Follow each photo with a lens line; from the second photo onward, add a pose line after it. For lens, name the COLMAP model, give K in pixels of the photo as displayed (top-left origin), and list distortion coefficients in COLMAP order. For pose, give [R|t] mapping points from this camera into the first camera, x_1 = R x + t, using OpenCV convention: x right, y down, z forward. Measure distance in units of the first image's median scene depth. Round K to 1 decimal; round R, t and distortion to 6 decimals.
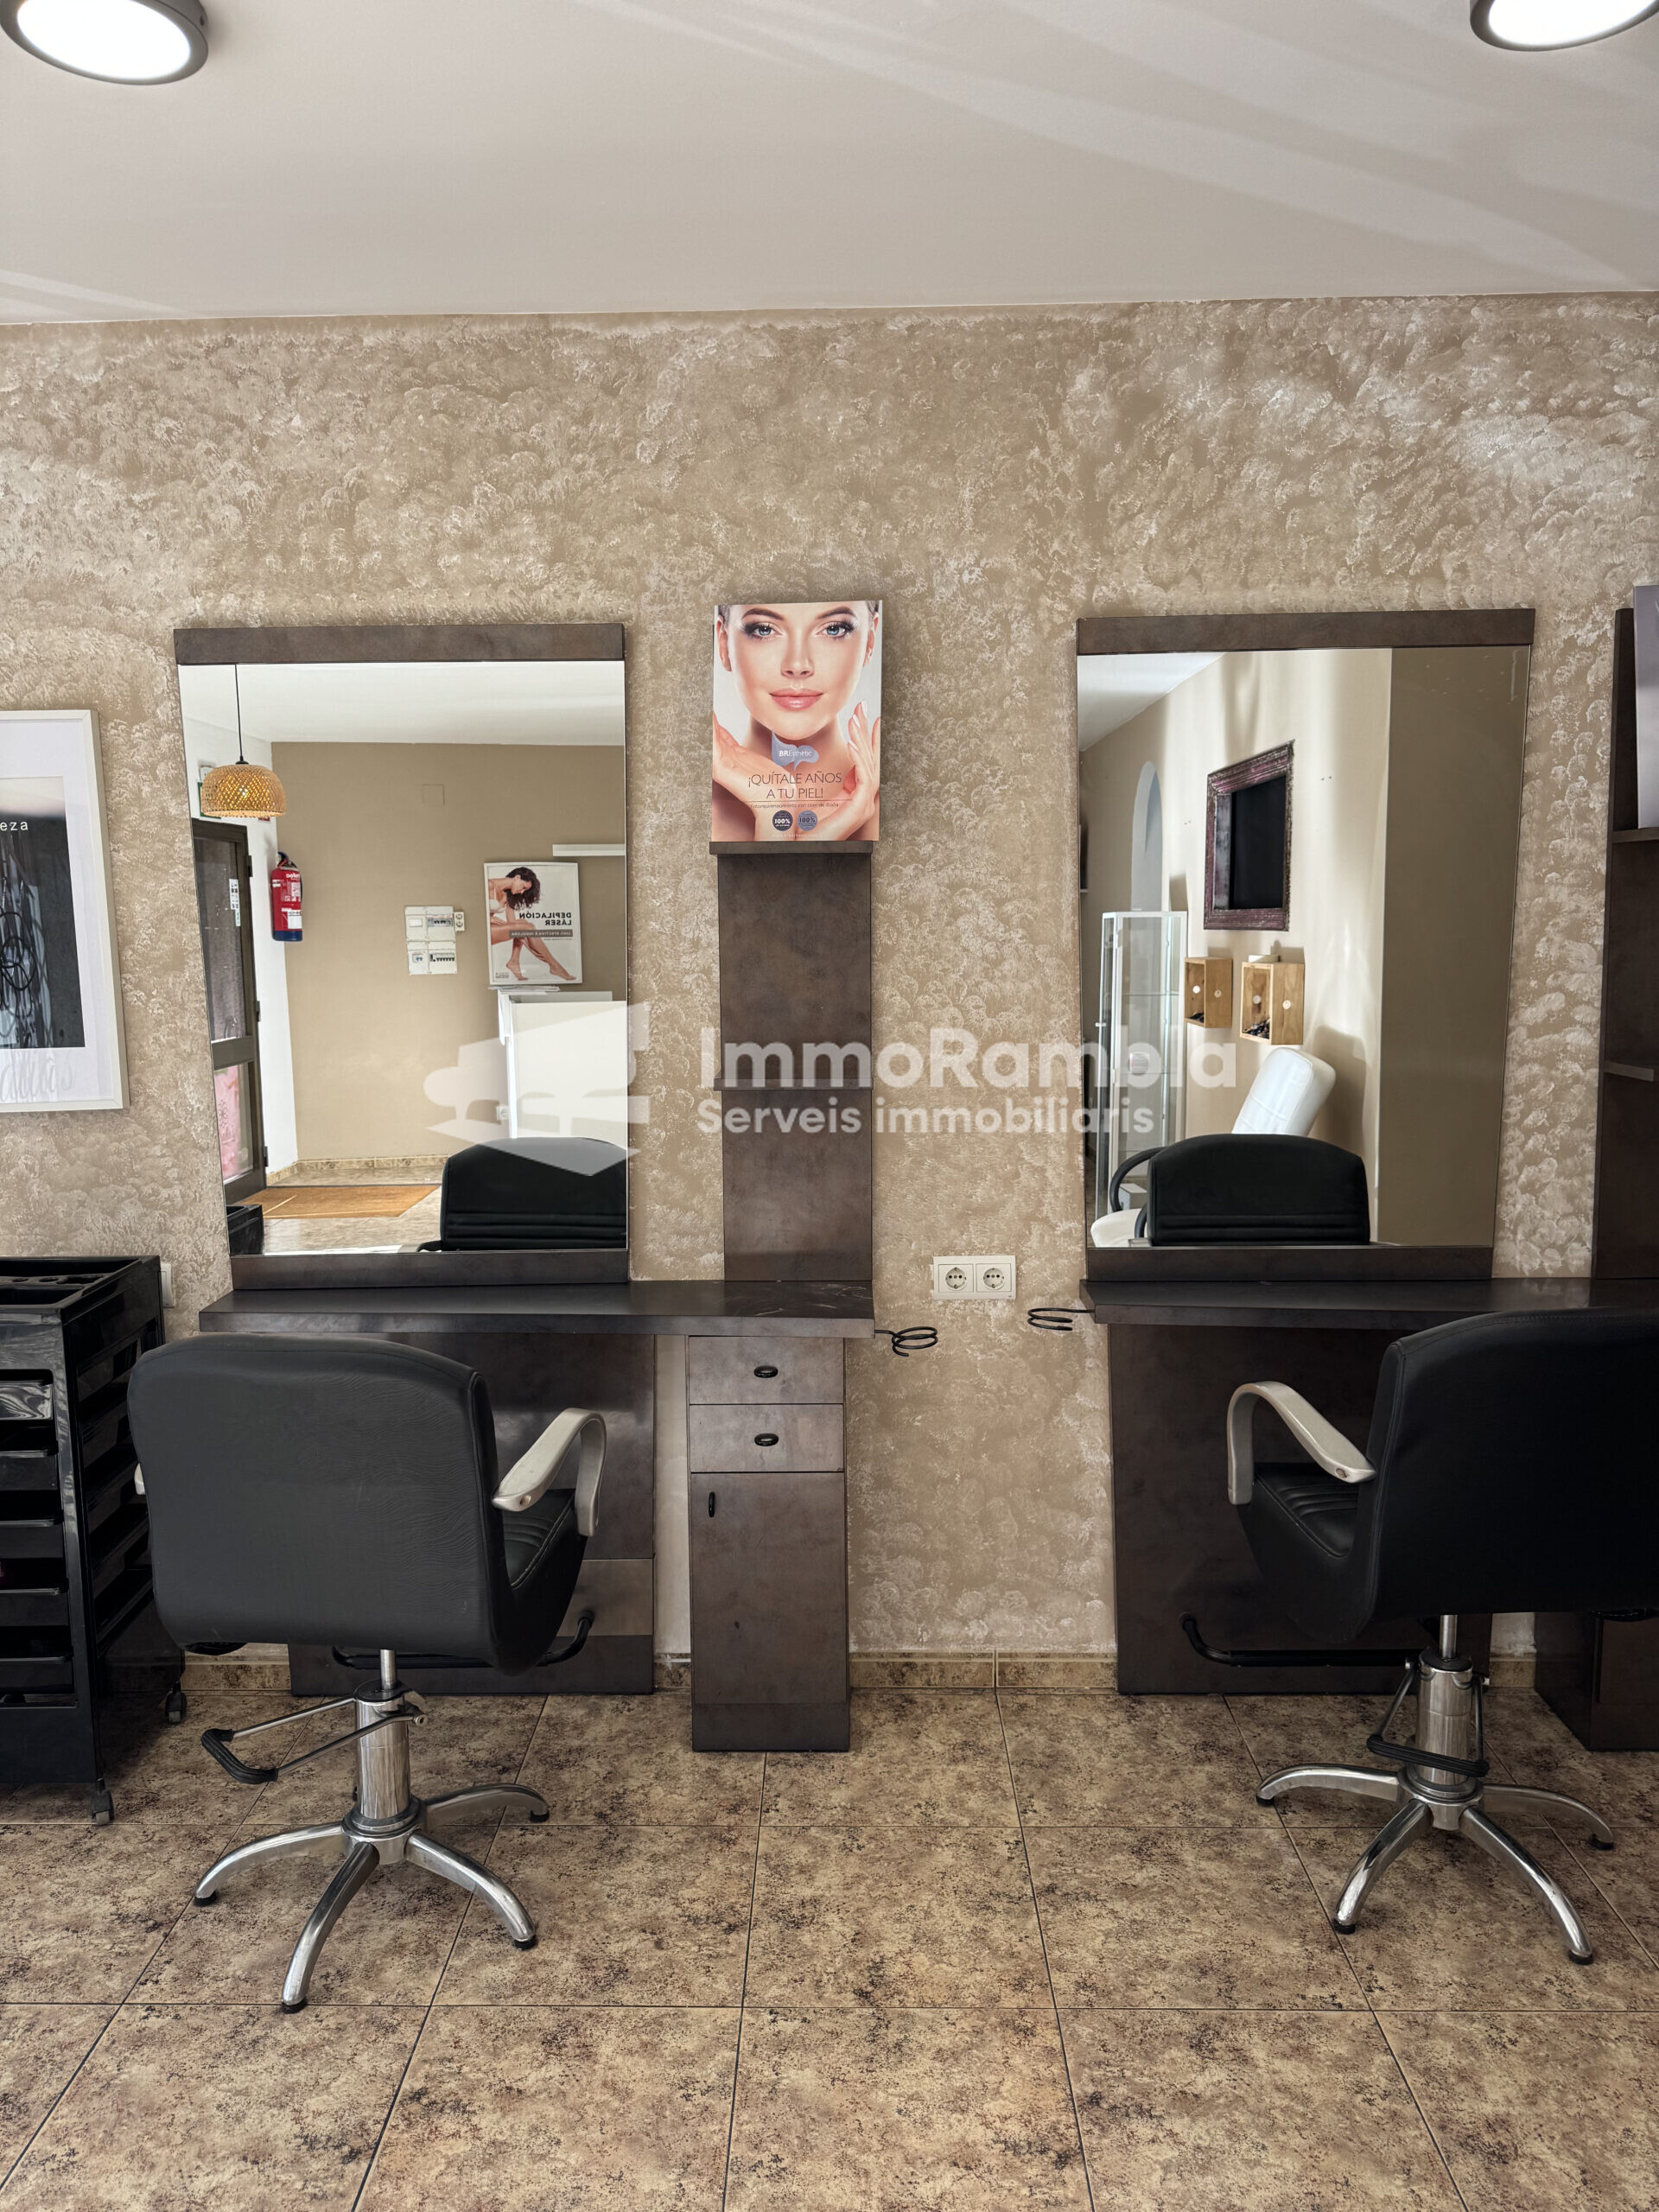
lens RADIAL K [[1568.0, 0, 819.6], [0, 1568.0, 1110.4], [0, 0, 1]] dist [0.138294, -0.254605]
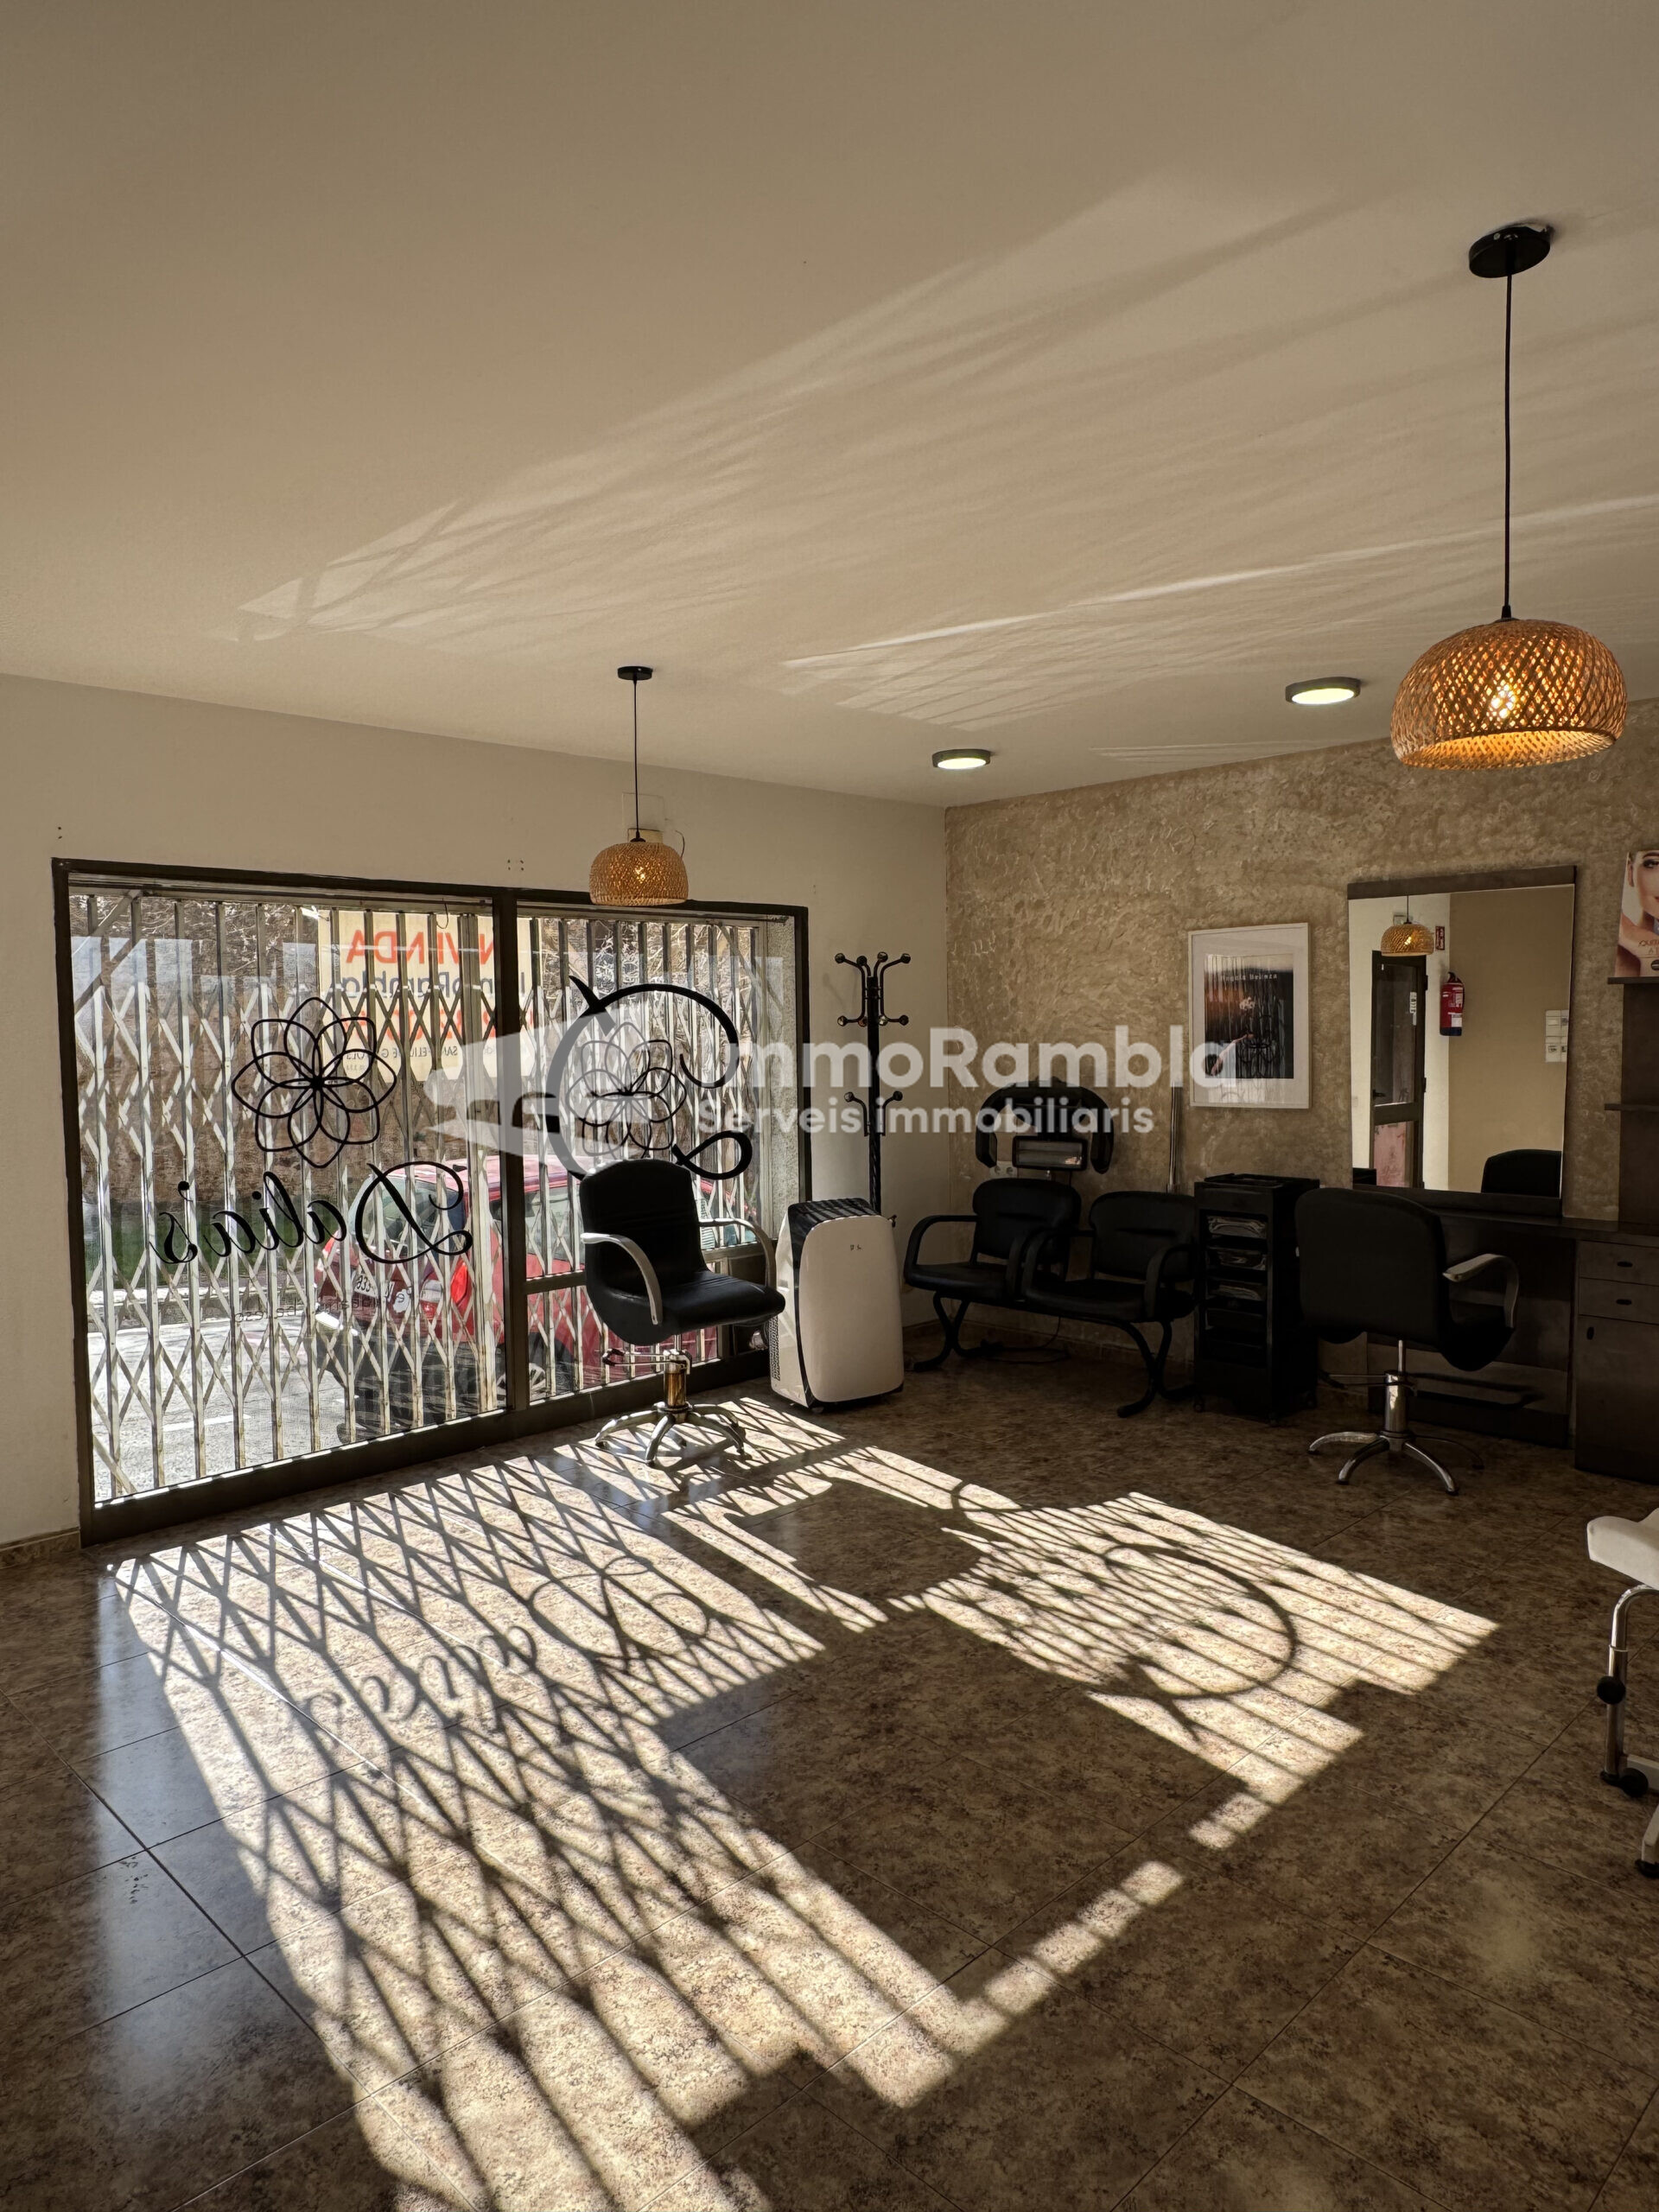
lens RADIAL K [[1425.1, 0, 839.5], [0, 1425.1, 1099.3], [0, 0, 1]] dist [-0.001816, 0.002277]
pose [[0.725252, 0.041836, -0.687211, 0.421144], [-0.086162, 0.995820, -0.030308, 0.100652], [0.683071, 0.081192, 0.725825, -0.817515]]
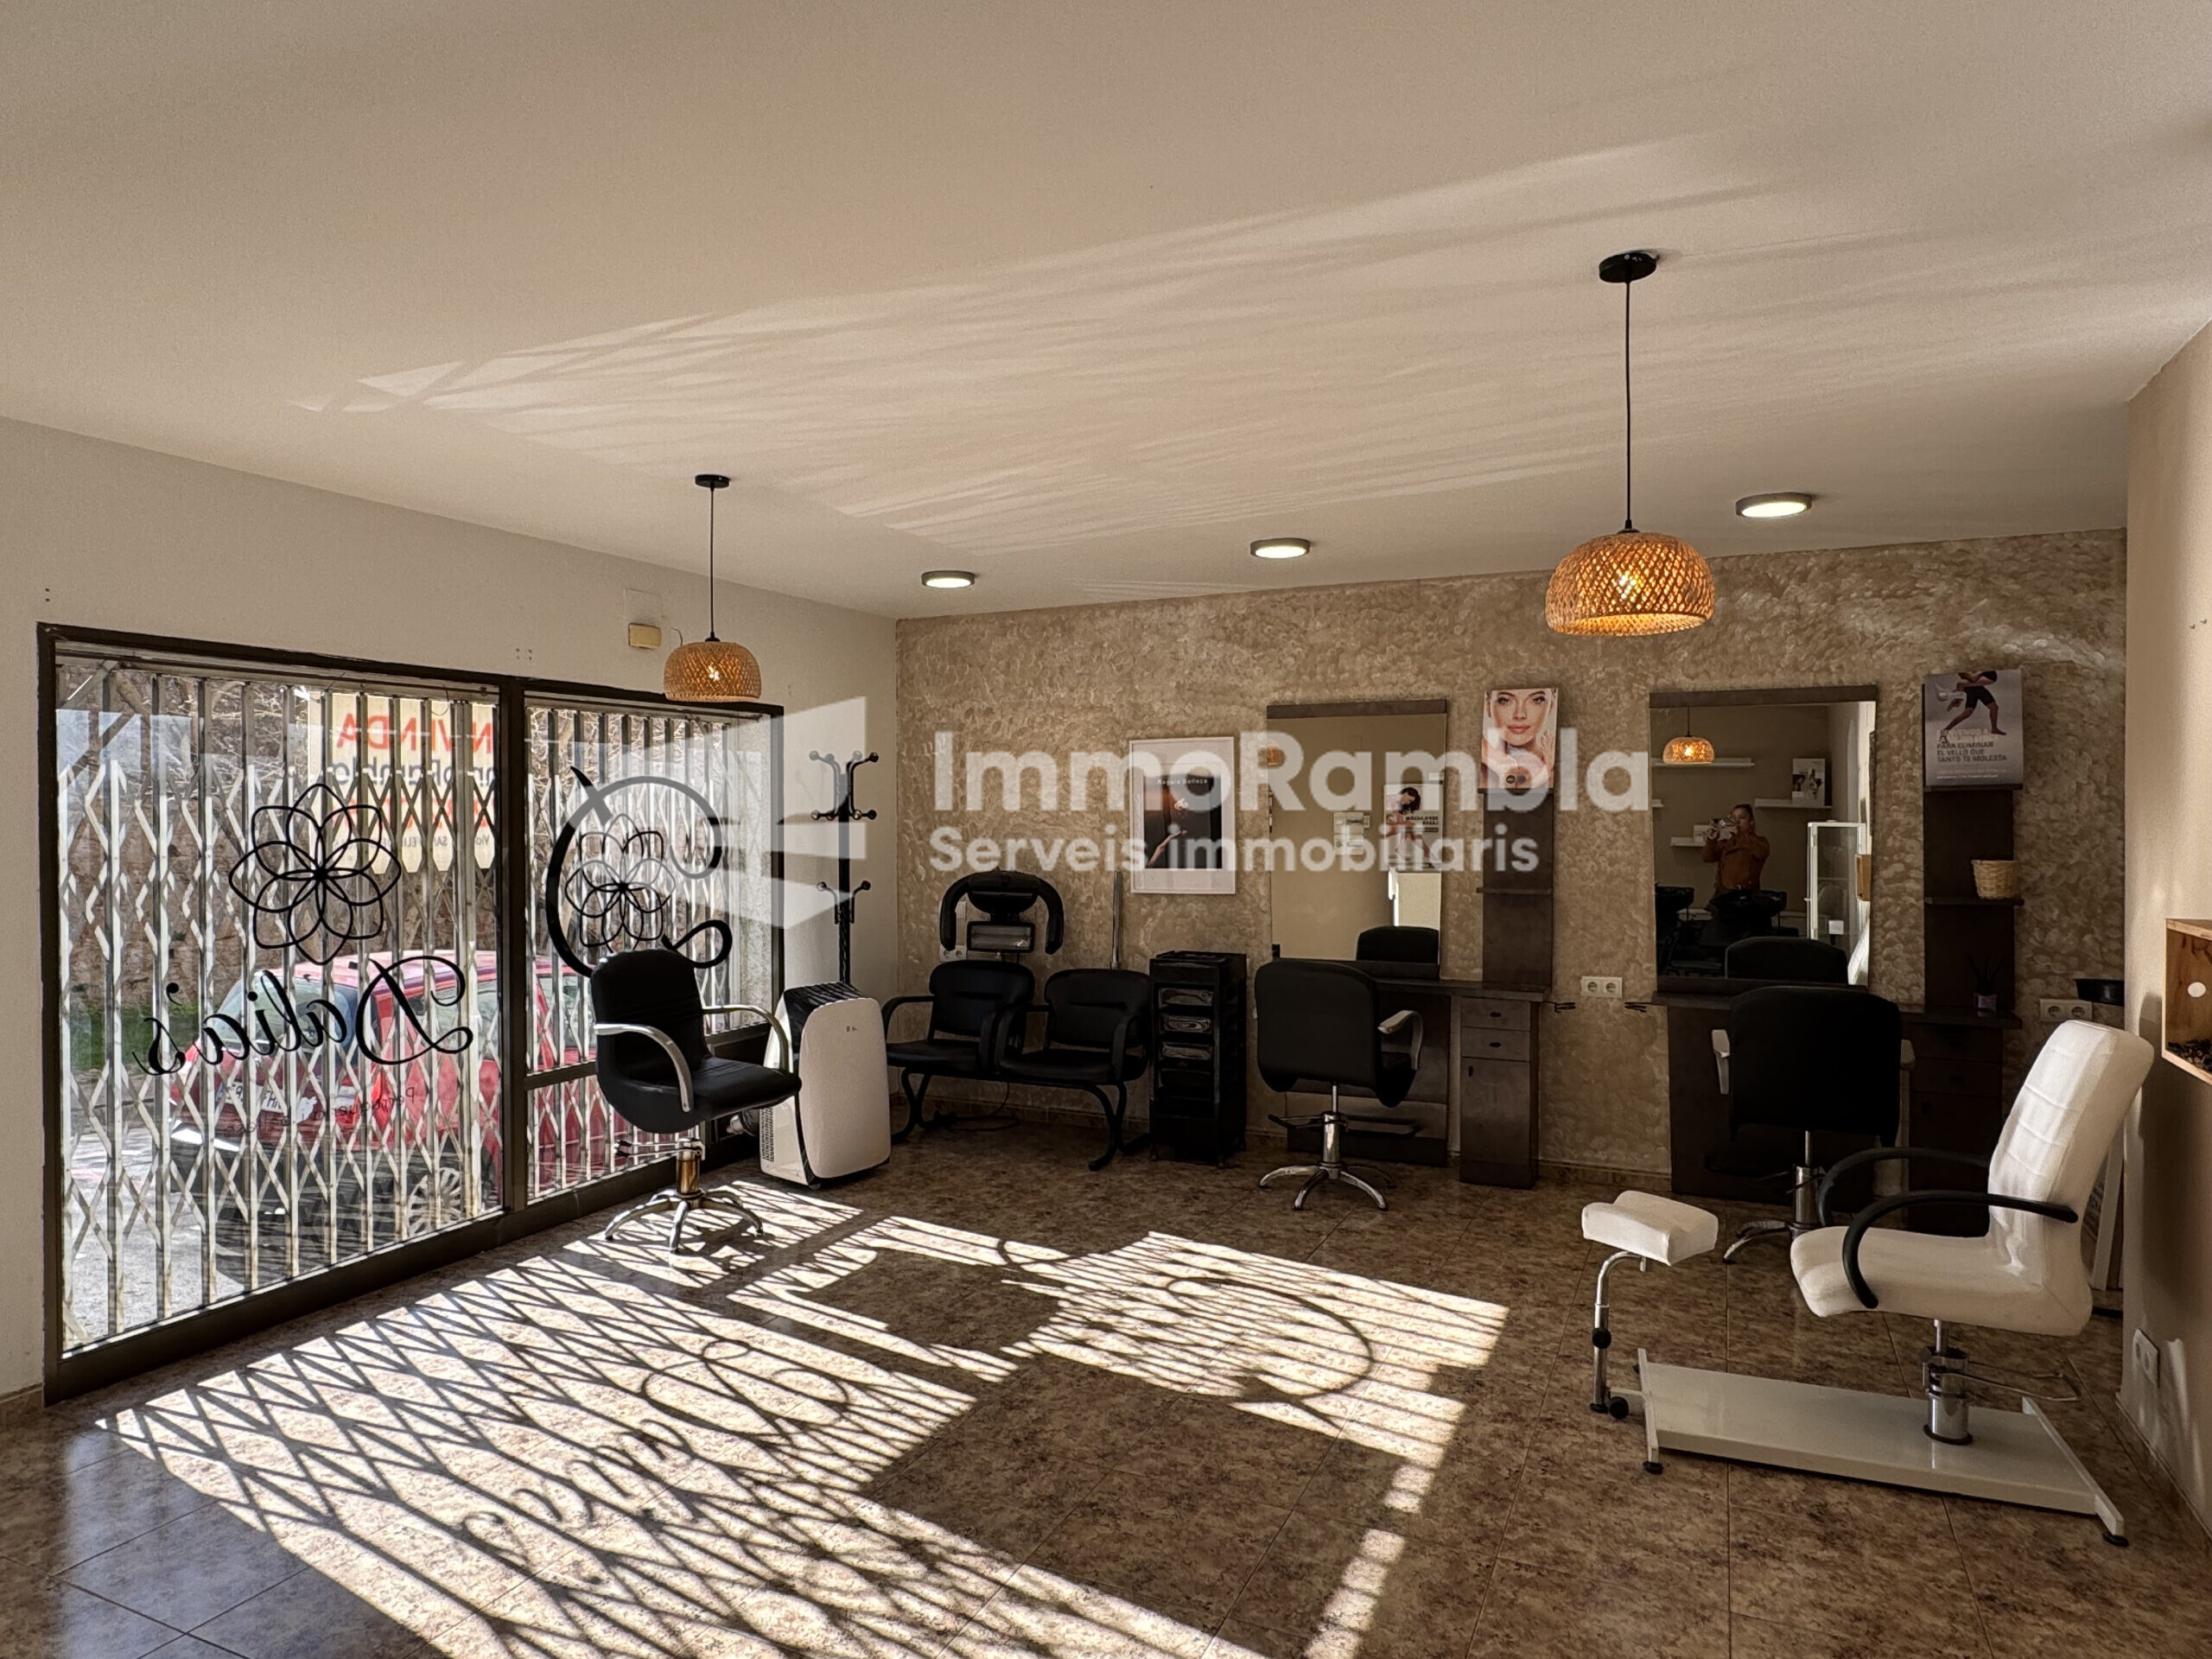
lens RADIAL K [[1342.5, 0, 1098.9], [0, 1342.5, 822.6], [0, 0, 1]] dist [-0.003891, 0.000386]
pose [[0.916158, 0.015898, -0.400502, 0.210667], [-0.063716, 0.992284, -0.106363, 0.129241], [0.395721, 0.122964, 0.910102, -1.033329]]
